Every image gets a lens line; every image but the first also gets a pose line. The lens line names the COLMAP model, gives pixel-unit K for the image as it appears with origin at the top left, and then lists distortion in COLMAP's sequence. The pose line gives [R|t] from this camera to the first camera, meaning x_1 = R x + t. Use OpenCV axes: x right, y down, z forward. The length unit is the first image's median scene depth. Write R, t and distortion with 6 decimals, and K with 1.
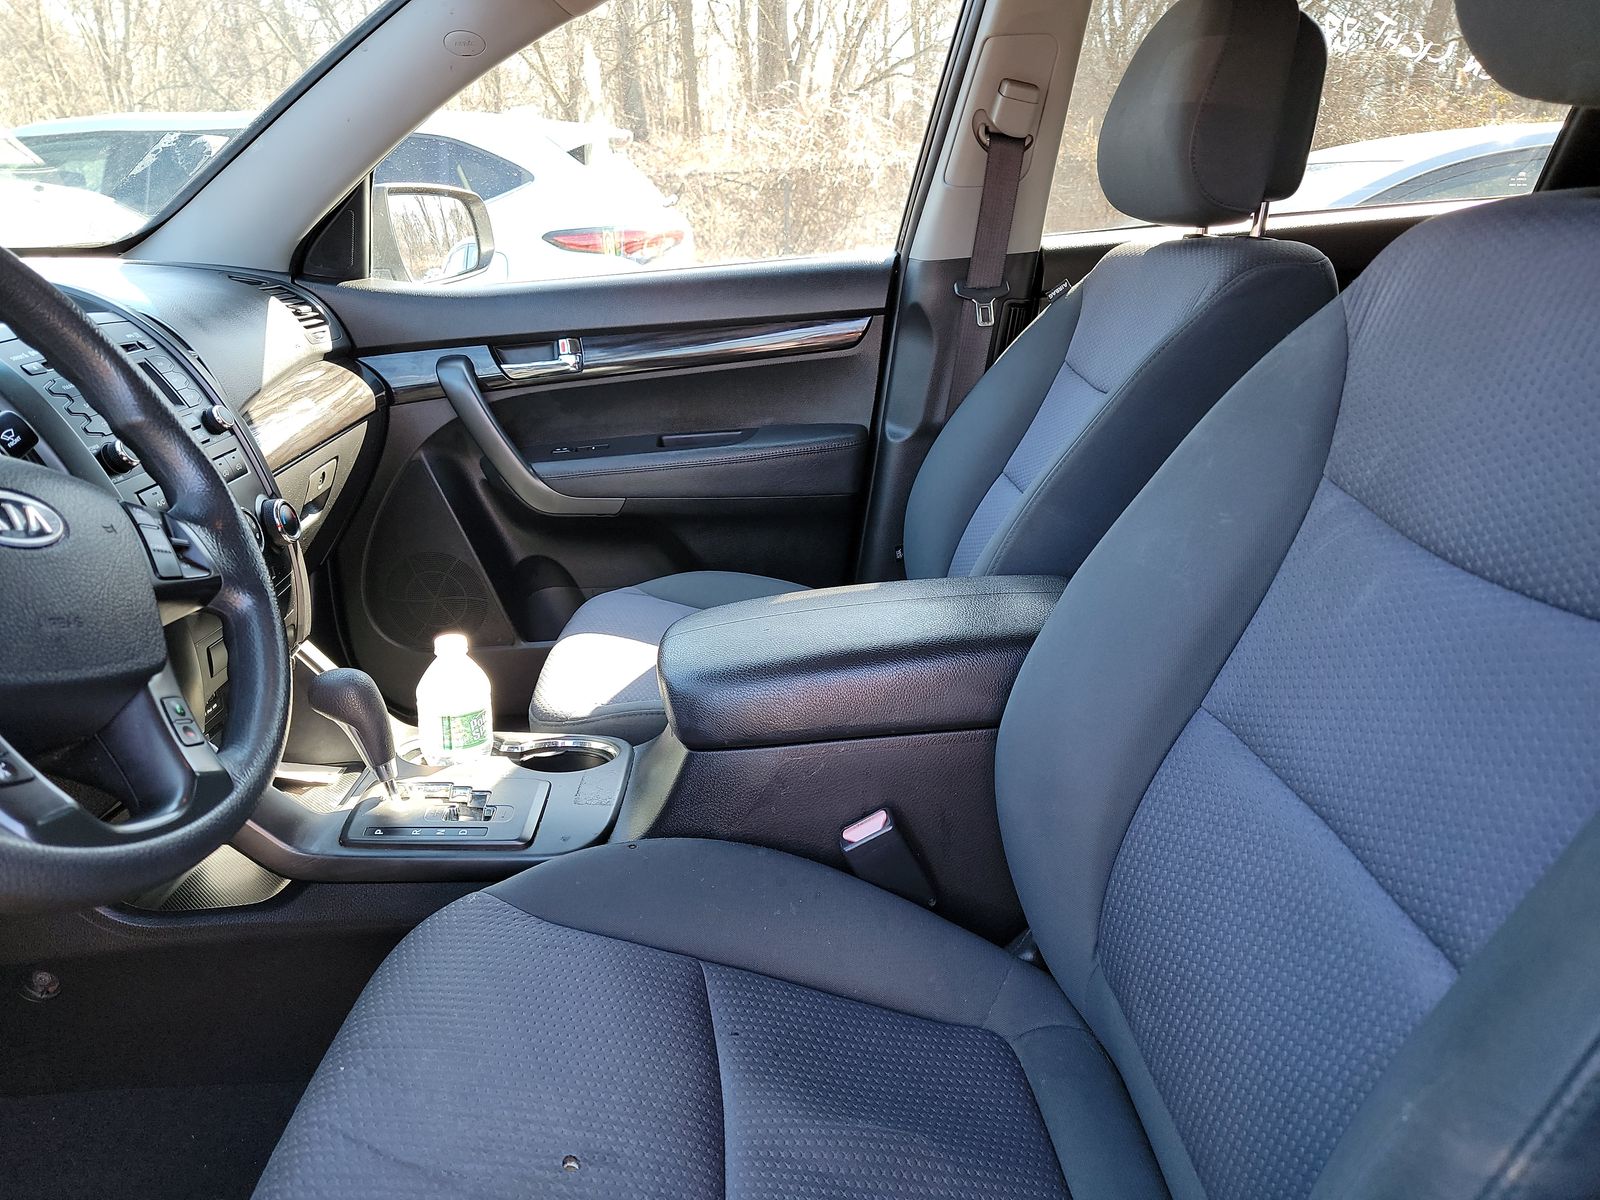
lens RADIAL K [[1139.2, 0, 794.4], [0, 1139.2, 599.9], [0, 0, 1]] dist [0.061474, -0.055637]
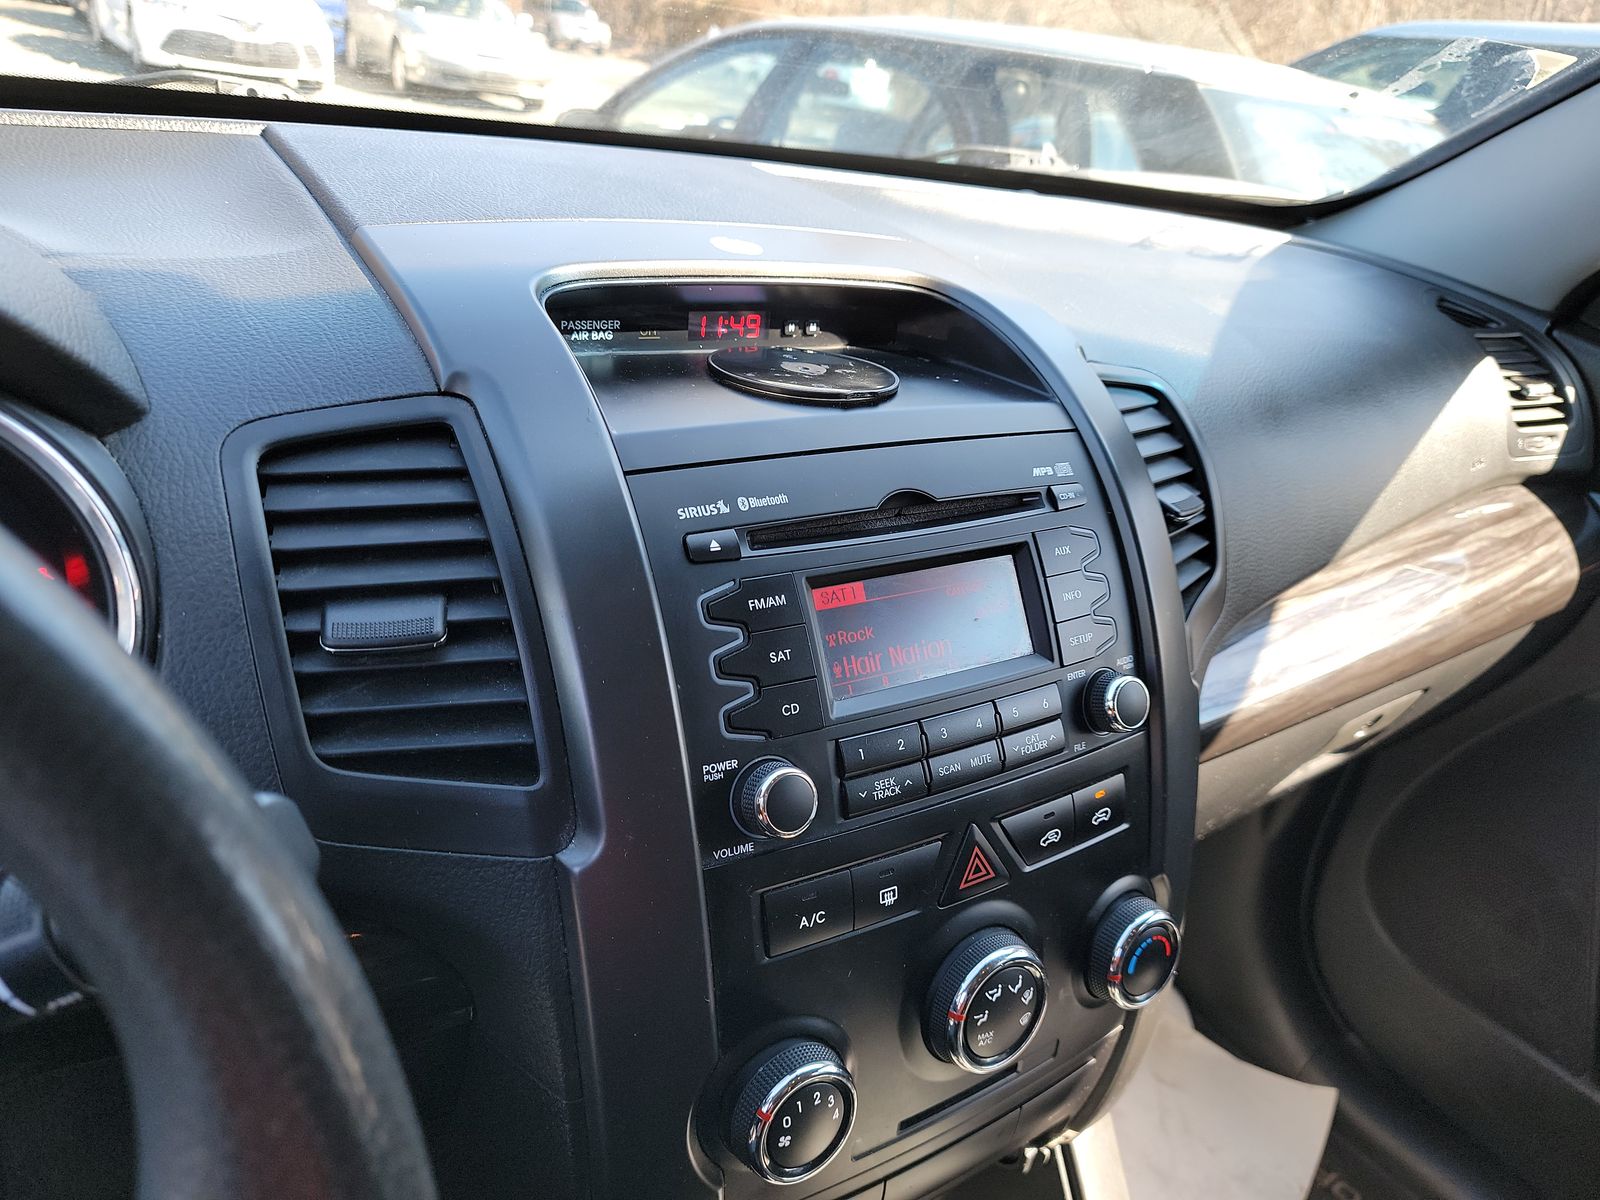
lens RADIAL K [[1139.2, 0, 794.4], [0, 1139.2, 599.9], [0, 0, 1]] dist [0.061474, -0.055637]
pose [[0.528334, 0.451106, -0.719282, -0.177095], [-0.402819, 0.878938, 0.255354, -0.165324], [0.747396, 0.154829, 0.646086, 0.409779]]
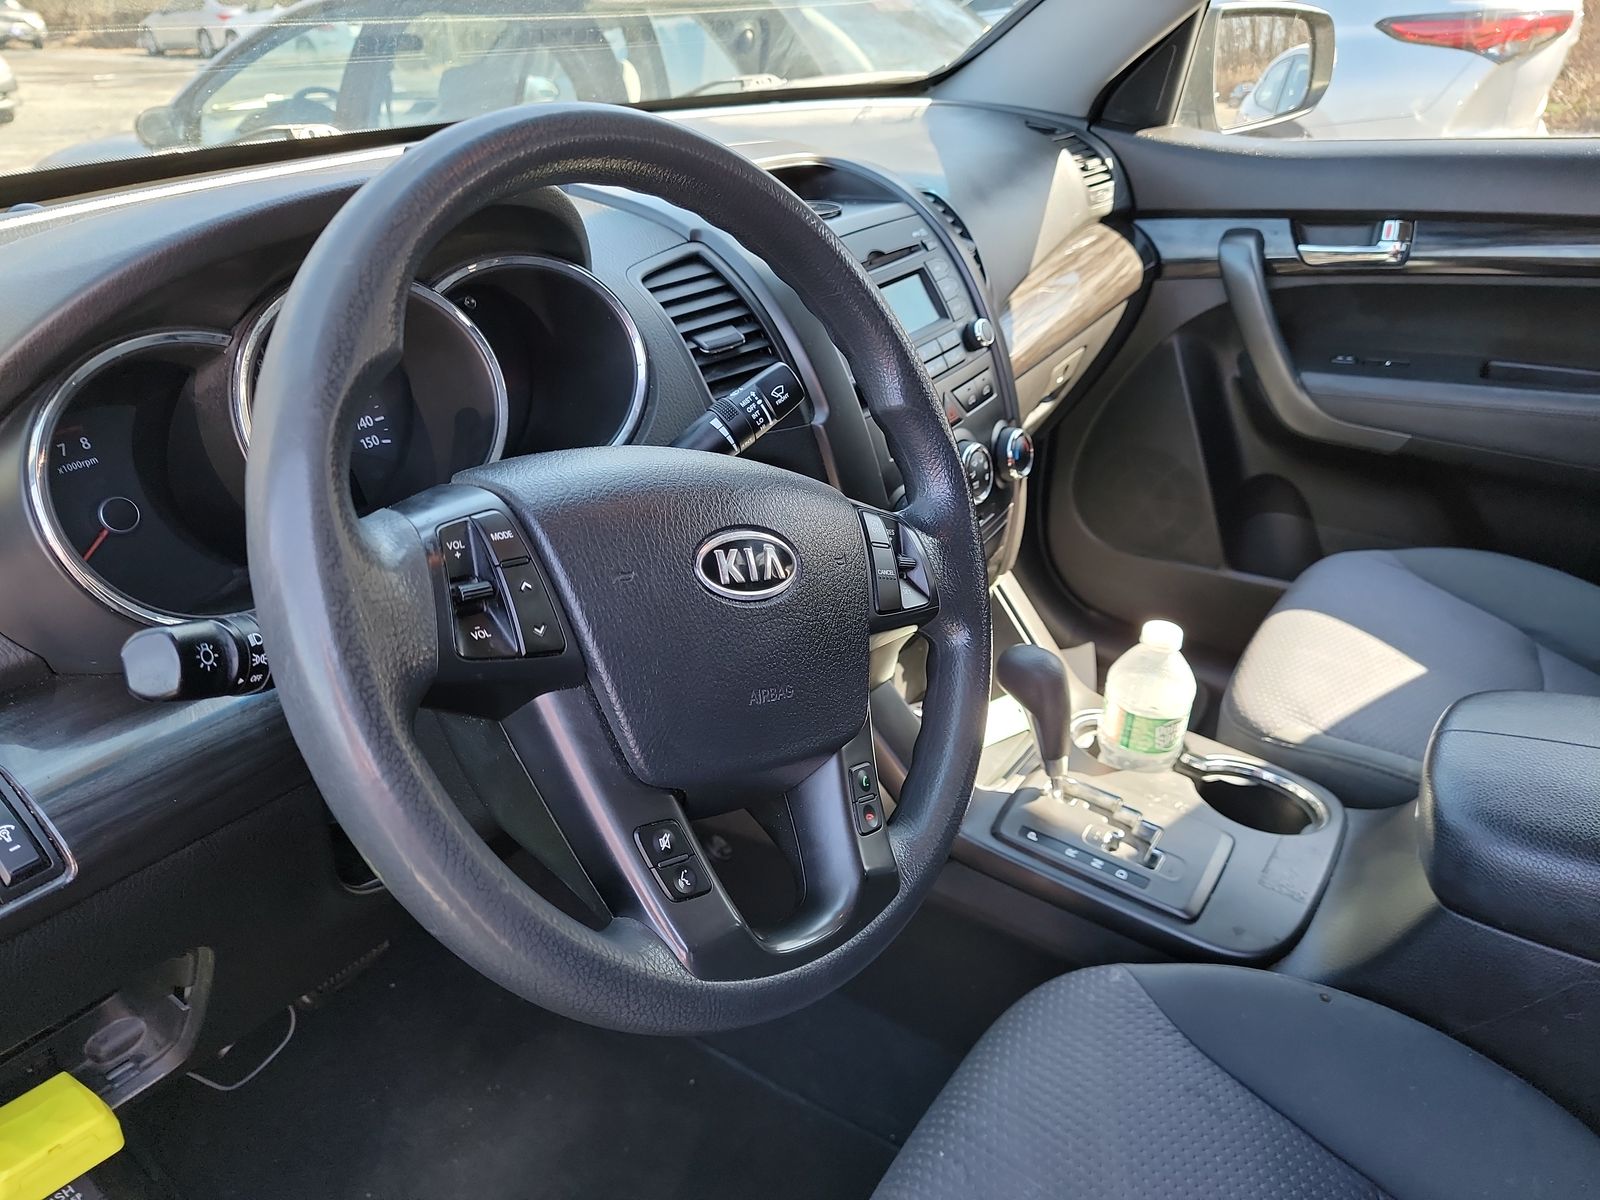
lens RADIAL K [[1139.2, 0, 794.4], [0, 1139.2, 599.9], [0, 0, 1]] dist [0.061474, -0.055637]
pose [[0.814963, 0.281193, -0.506721, -0.064131], [-0.188525, 0.955471, 0.227010, -0.087551], [0.547991, -0.089476, 0.831685, 0.094008]]
